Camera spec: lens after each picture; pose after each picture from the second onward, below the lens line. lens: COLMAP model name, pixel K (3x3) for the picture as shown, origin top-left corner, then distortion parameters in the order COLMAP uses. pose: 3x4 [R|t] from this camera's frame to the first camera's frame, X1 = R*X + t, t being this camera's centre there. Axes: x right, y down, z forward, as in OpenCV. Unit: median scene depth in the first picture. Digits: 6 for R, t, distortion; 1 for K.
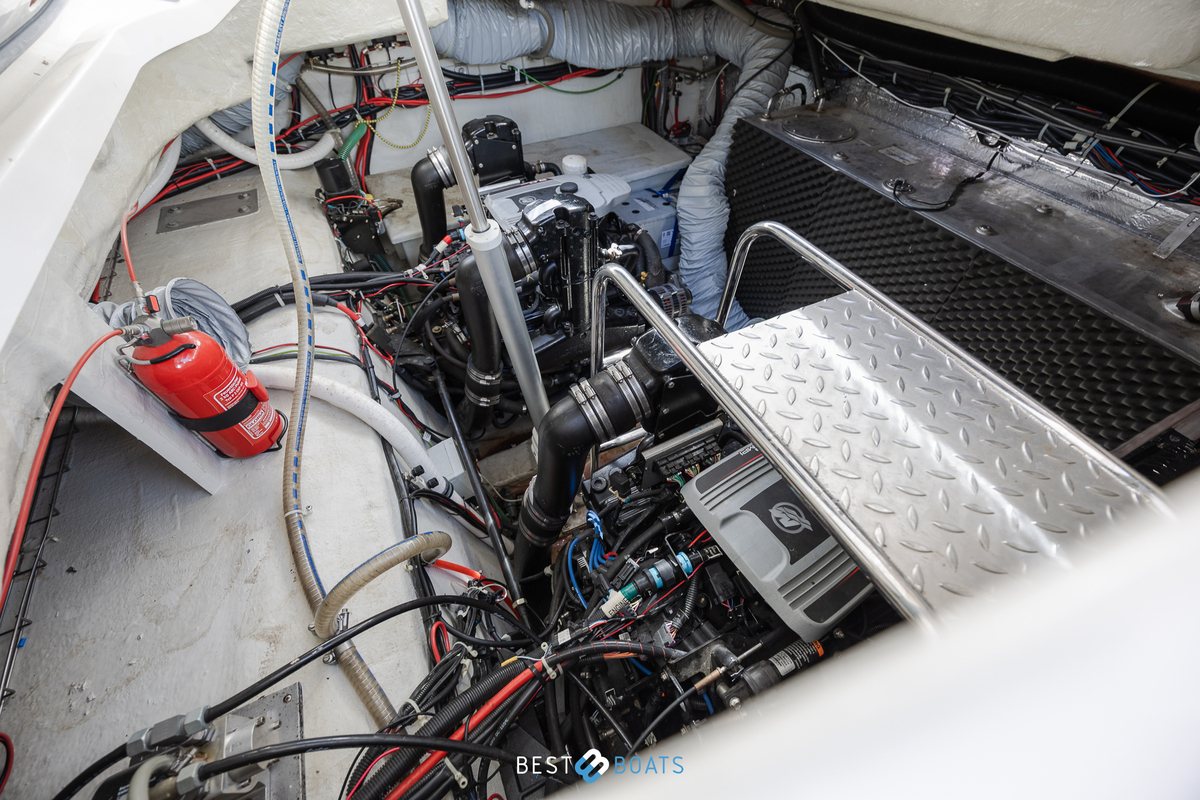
lens RADIAL K [[463.4, 0, 600.0], [0, 463.4, 400.0], [0, 0, 1]] dist [0.000202, -0.000310]
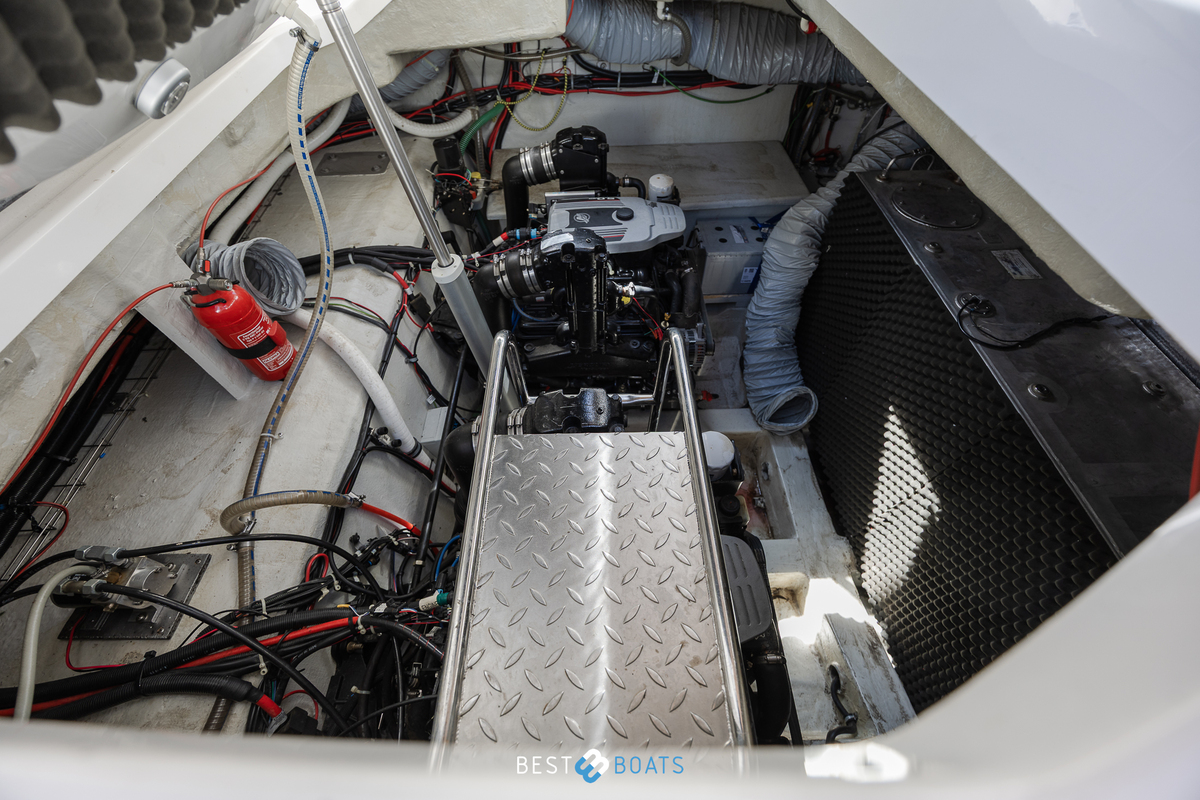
lens RADIAL K [[463.4, 0, 600.0], [0, 463.4, 400.0], [0, 0, 1]] dist [0.000202, -0.000310]
pose [[0.906056, 0.334566, -0.259092, 0.253263], [-0.315638, 0.942151, 0.112804, -0.147472], [0.281844, -0.020427, 0.959243, -0.008926]]
